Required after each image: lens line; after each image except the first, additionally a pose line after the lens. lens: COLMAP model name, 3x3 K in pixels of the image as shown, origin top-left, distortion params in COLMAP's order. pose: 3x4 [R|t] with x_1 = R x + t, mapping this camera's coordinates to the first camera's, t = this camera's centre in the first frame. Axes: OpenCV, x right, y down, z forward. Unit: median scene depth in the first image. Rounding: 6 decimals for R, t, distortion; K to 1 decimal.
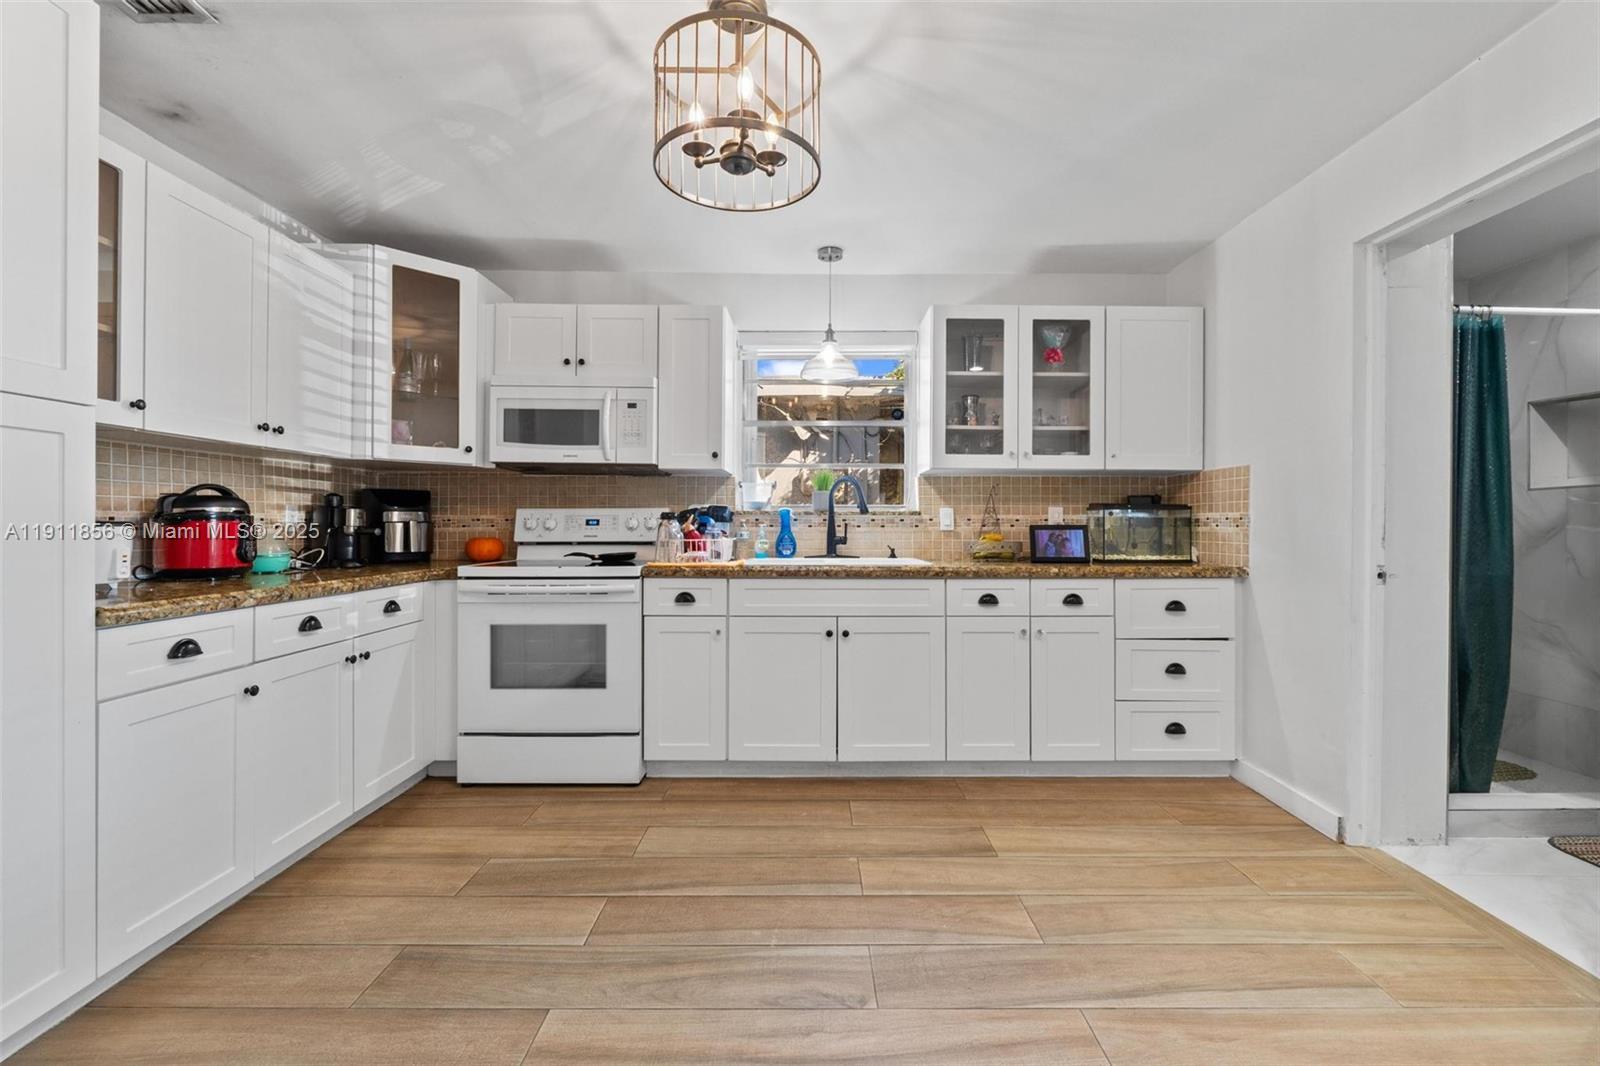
lens RADIAL K [[688.6, 0, 806.2], [0, 688.6, 524.9], [0, 0, 1]] dist [-0.005167, -0.000346]
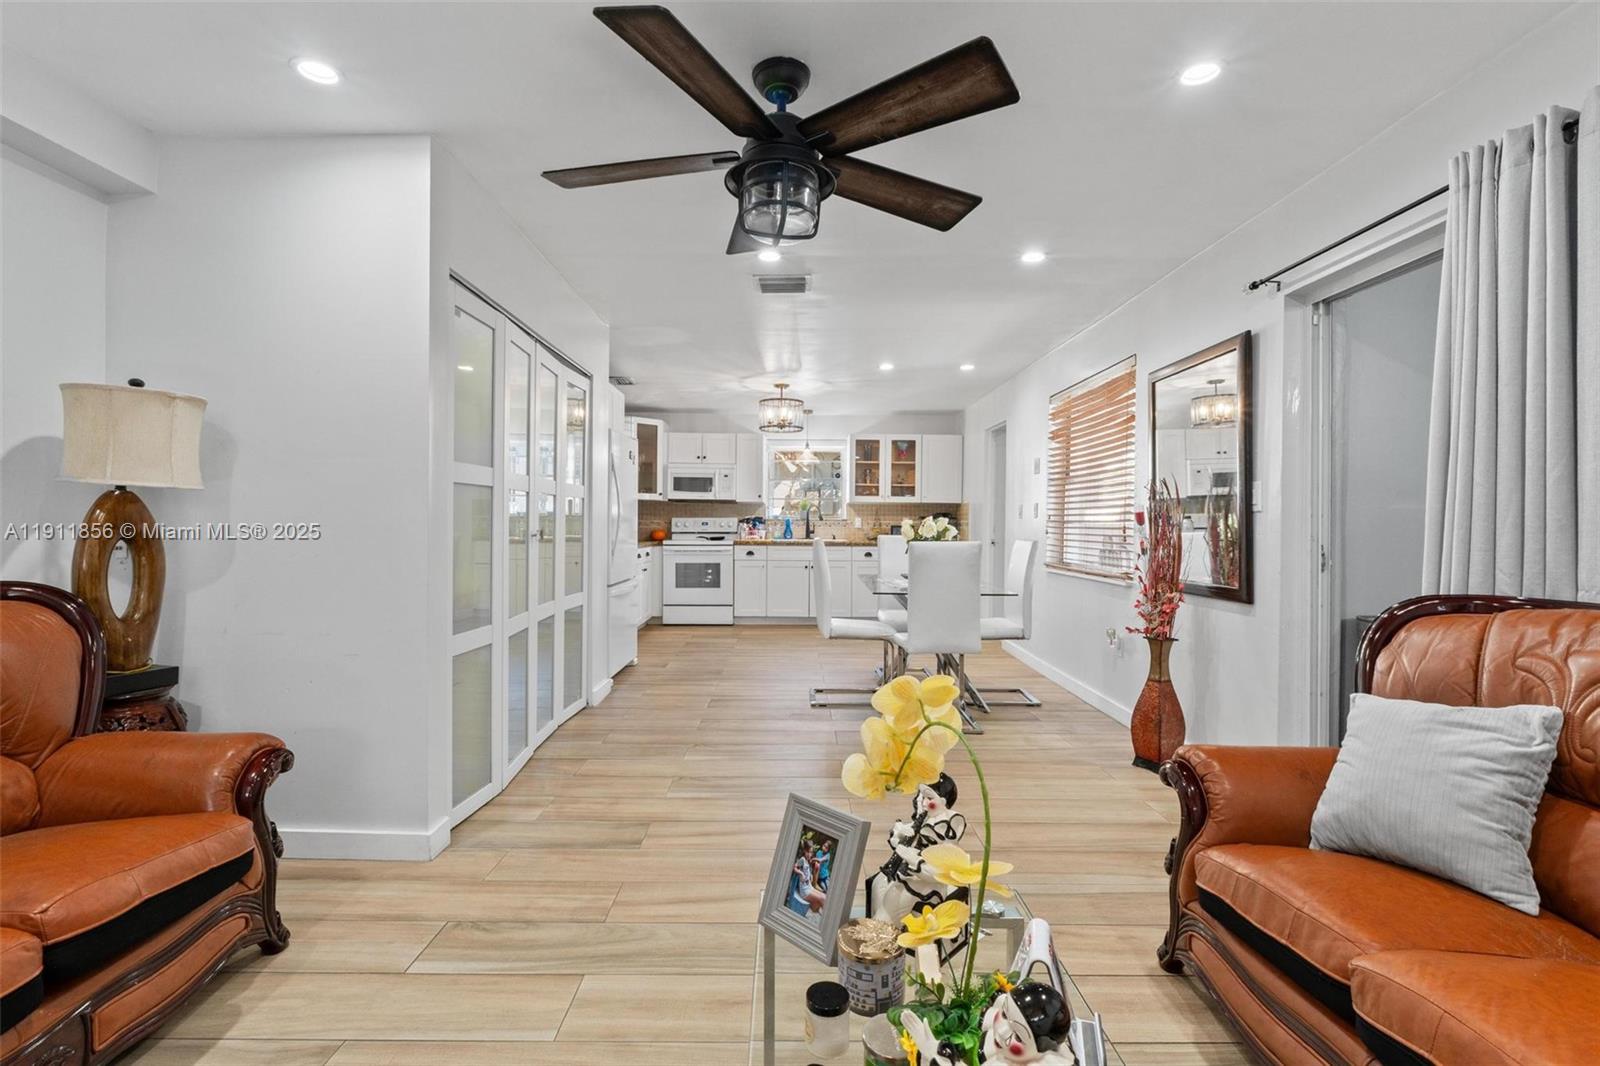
lens RADIAL K [[688.6, 0, 800.0], [0, 688.6, 529.0], [0, 0, 1]] dist [-0.005167, -0.000346]
pose [[0.999851, 0.003978, 0.016781, -0.030124], [-0.004025, 0.999988, 0.002761, 0.007251], [-0.016770, -0.002828, 0.999855, -1.421097]]
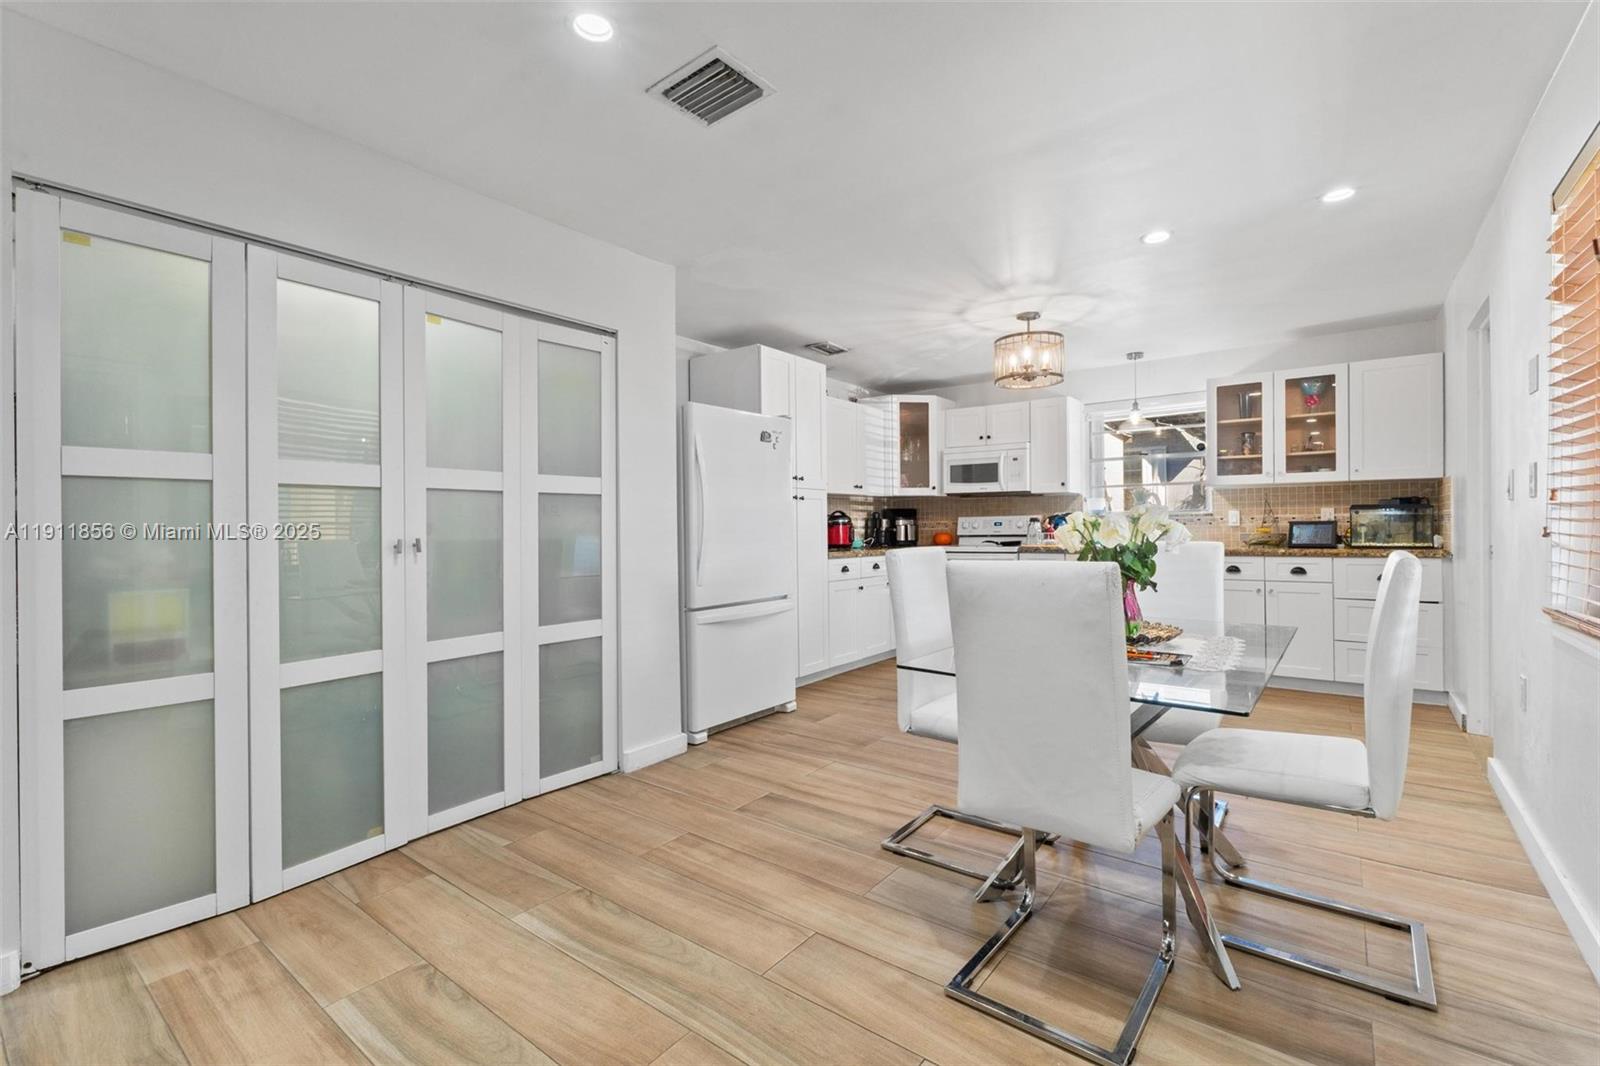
lens RADIAL K [[688.6, 0, 820.2], [0, 688.6, 526.5], [0, 0, 1]] dist [-0.005167, -0.000346]
pose [[0.806532, -0.012260, -0.591063, 0.394877], [0.012027, 0.999918, -0.004329, 0.005440], [0.591068, -0.003618, 0.806614, -0.753322]]
